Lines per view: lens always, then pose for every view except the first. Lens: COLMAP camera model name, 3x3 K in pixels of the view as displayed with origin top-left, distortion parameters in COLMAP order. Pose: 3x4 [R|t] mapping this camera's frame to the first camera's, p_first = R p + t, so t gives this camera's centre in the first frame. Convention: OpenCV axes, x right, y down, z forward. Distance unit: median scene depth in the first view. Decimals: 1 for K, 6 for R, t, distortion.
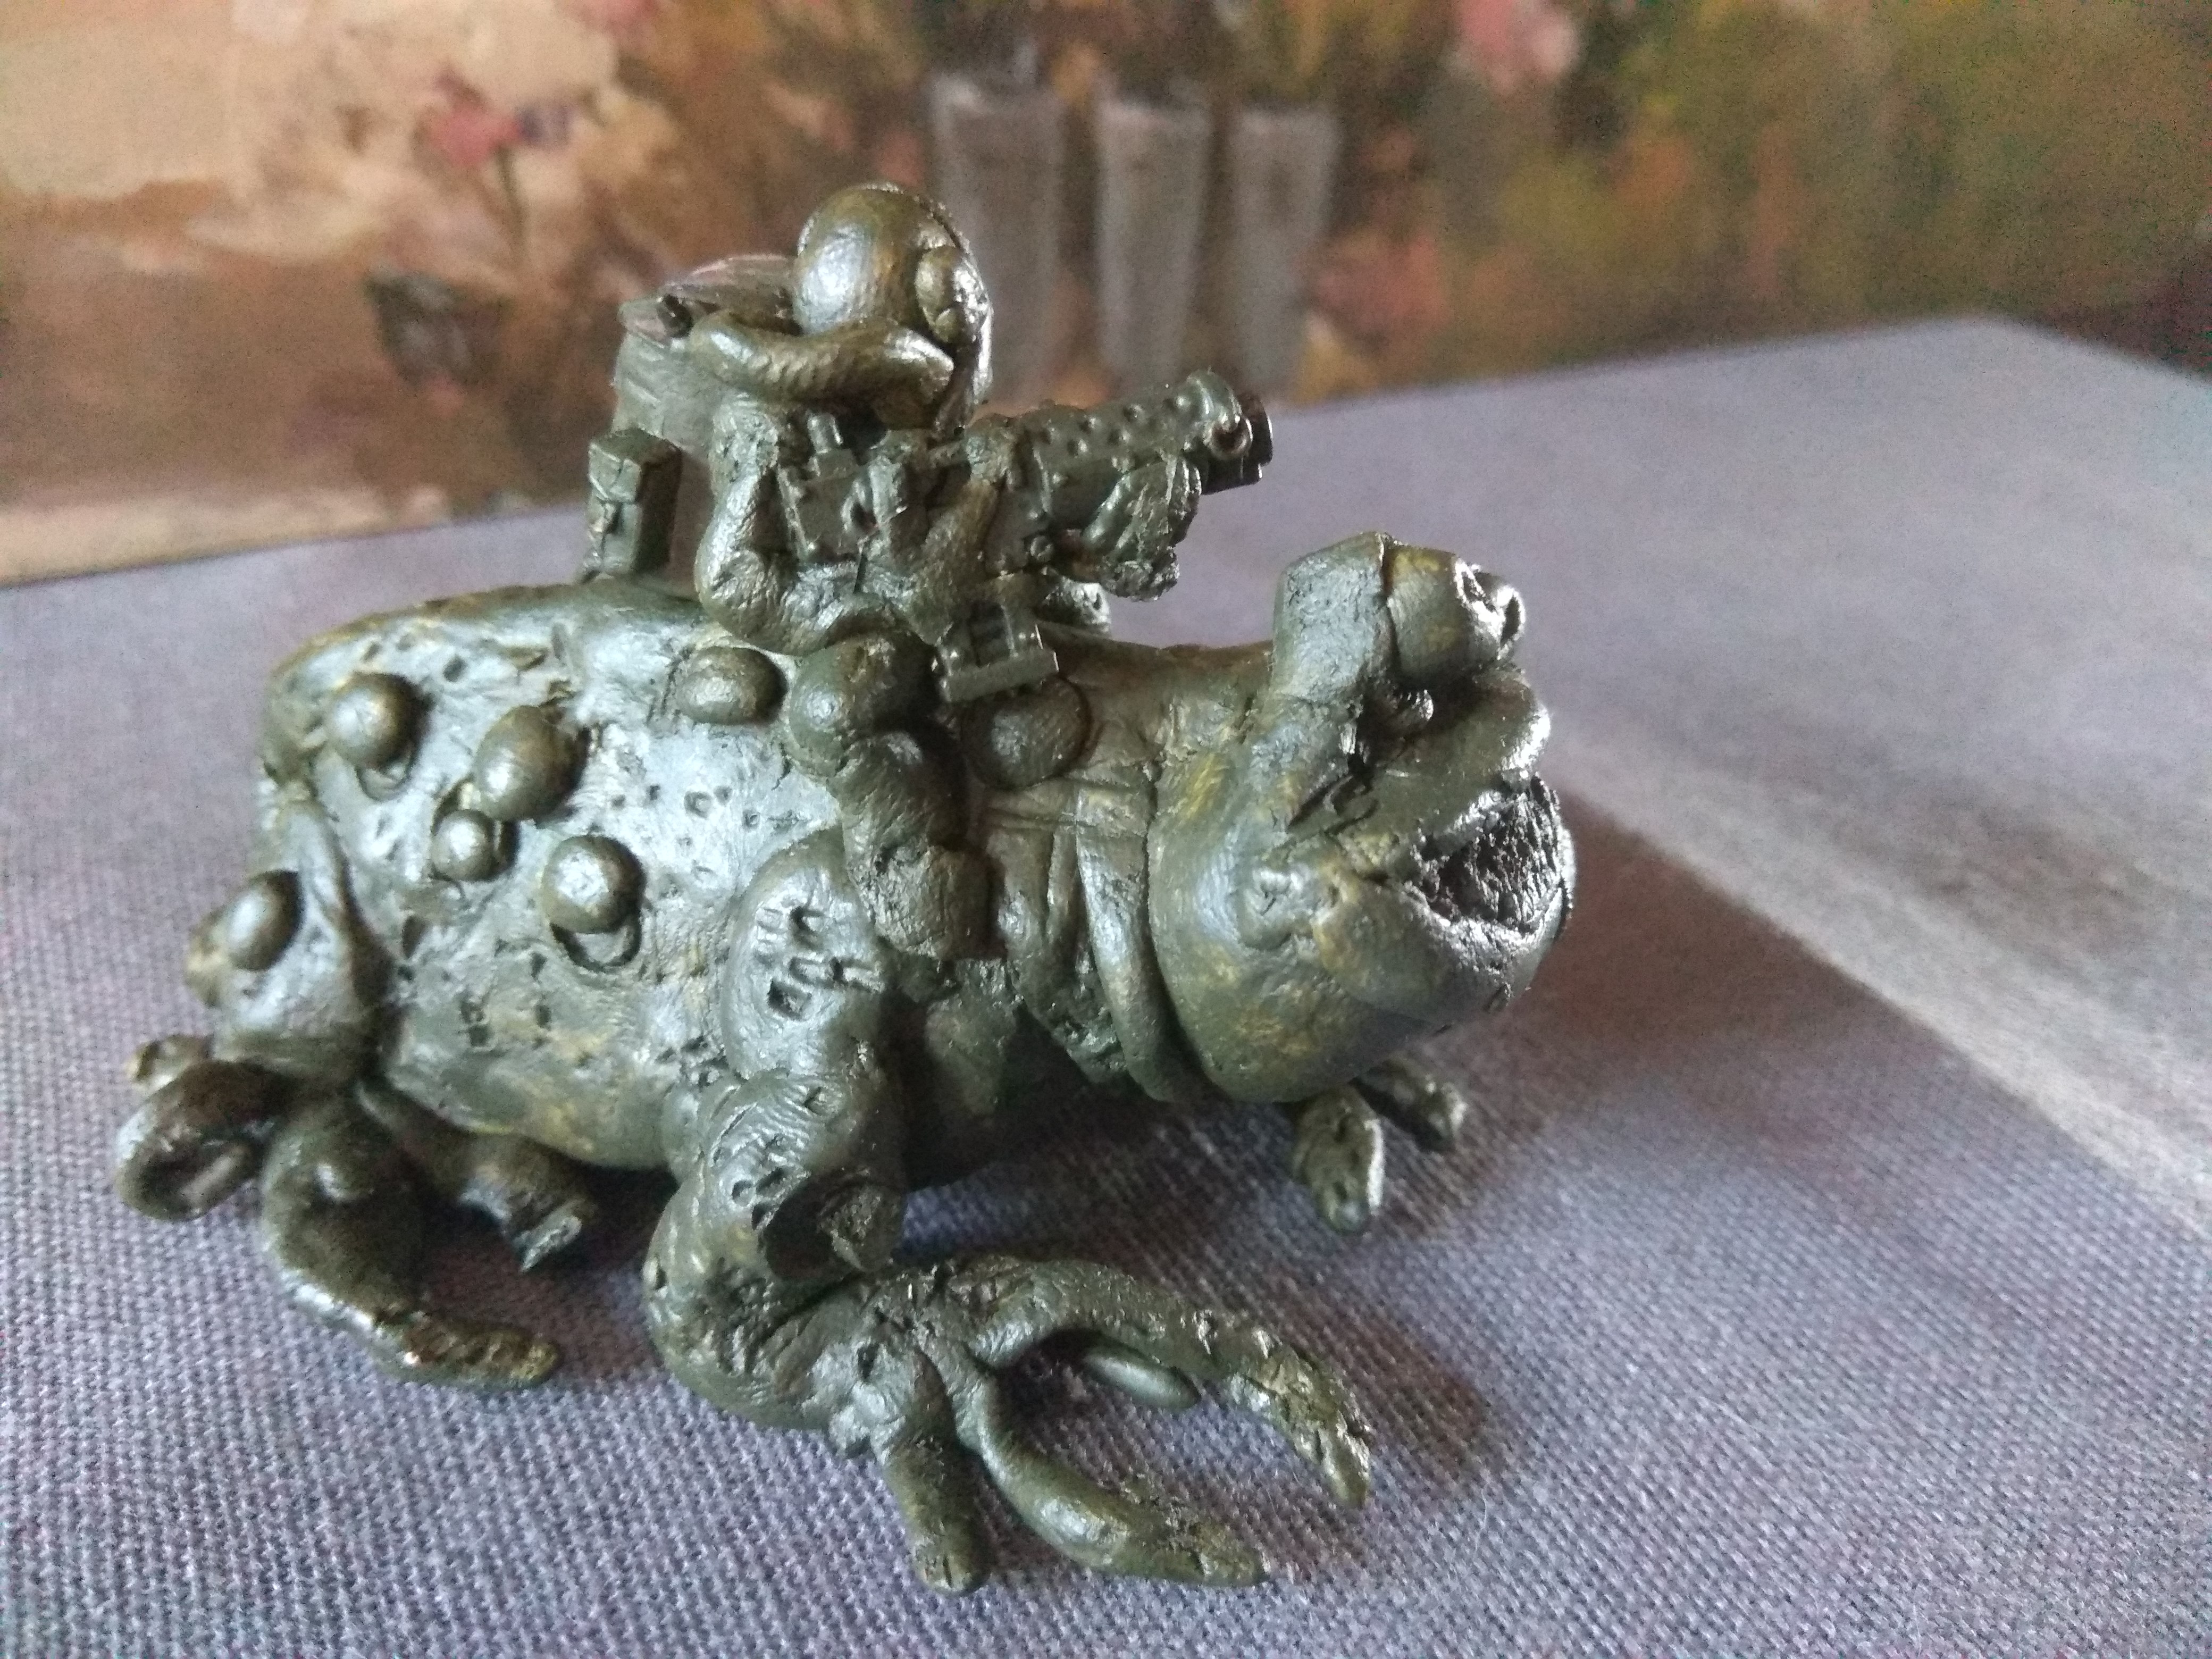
lens RADIAL K [[1894.4, 0, 1111.9], [0, 1894.4, 831.0], [0, 0, 1]] dist [0.013752, -0.109357]
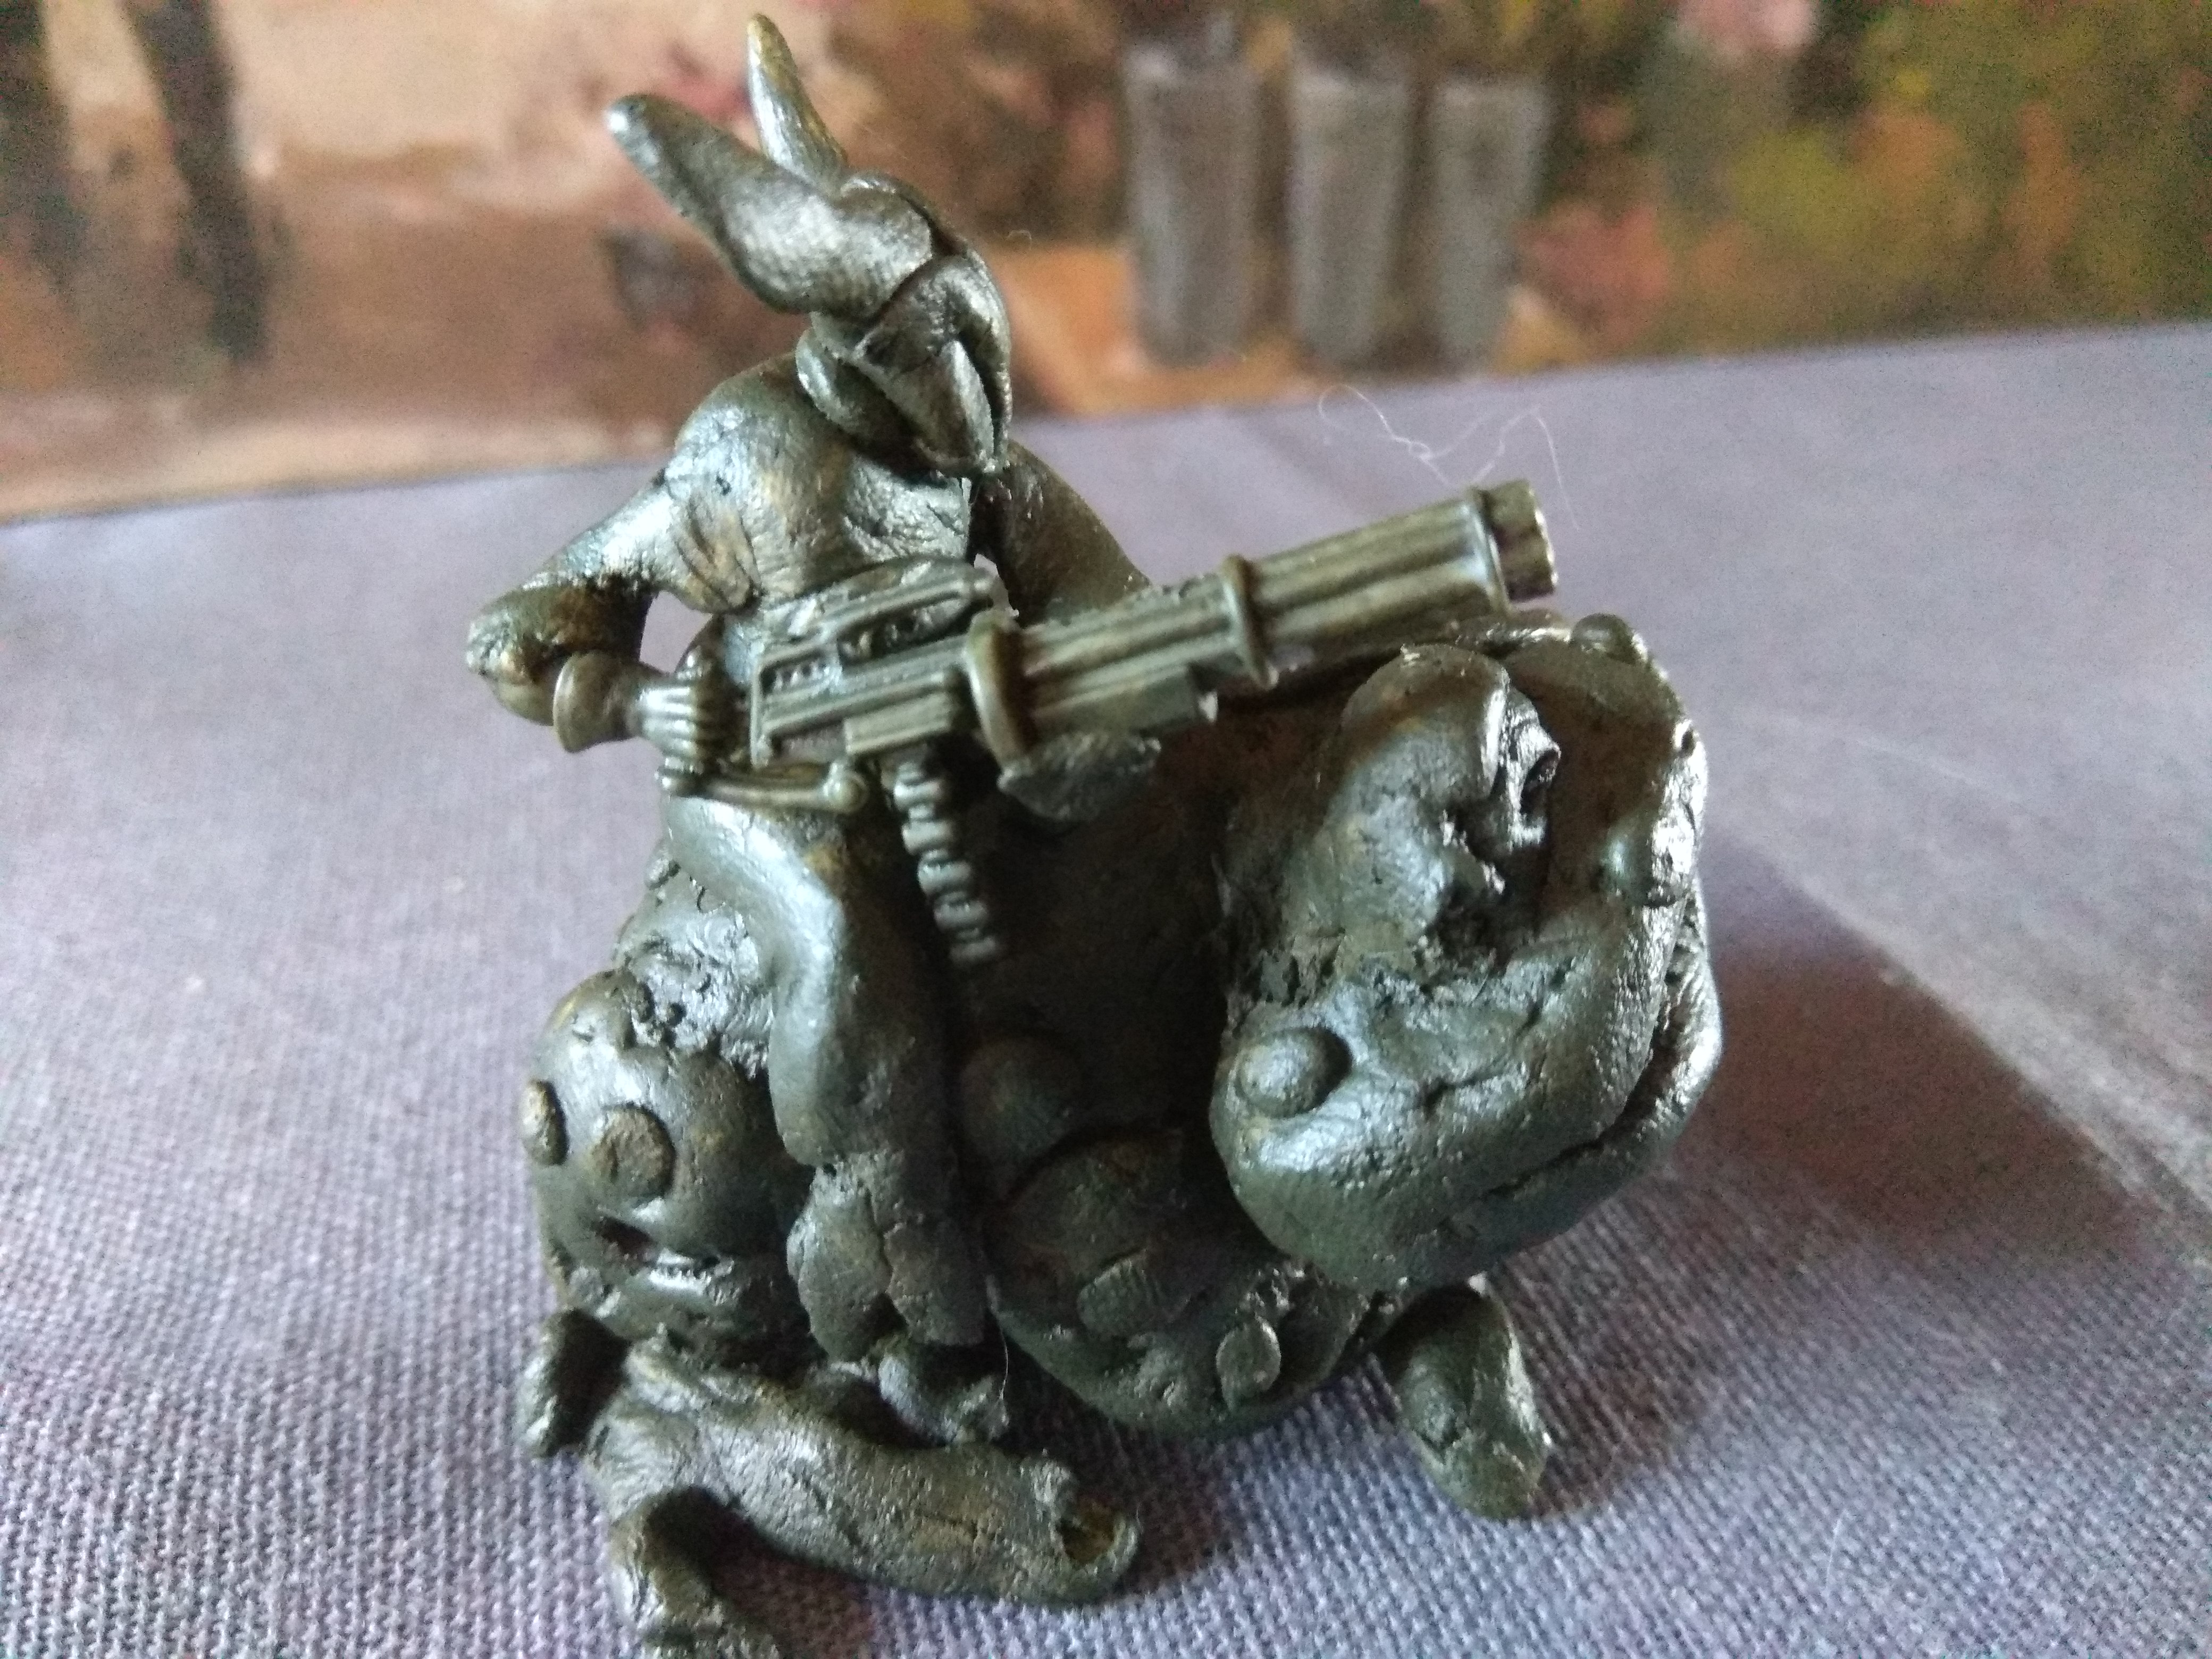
lens RADIAL K [[1894.4, 0, 1117.9], [0, 1894.4, 836.6], [0, 0, 1]] dist [0.013752, -0.109357]
pose [[0.975206, 0.063715, -0.211931, 0.157440], [-0.067774, 0.997629, -0.011938, 0.055377], [0.210668, 0.026005, 0.977212, -0.025002]]
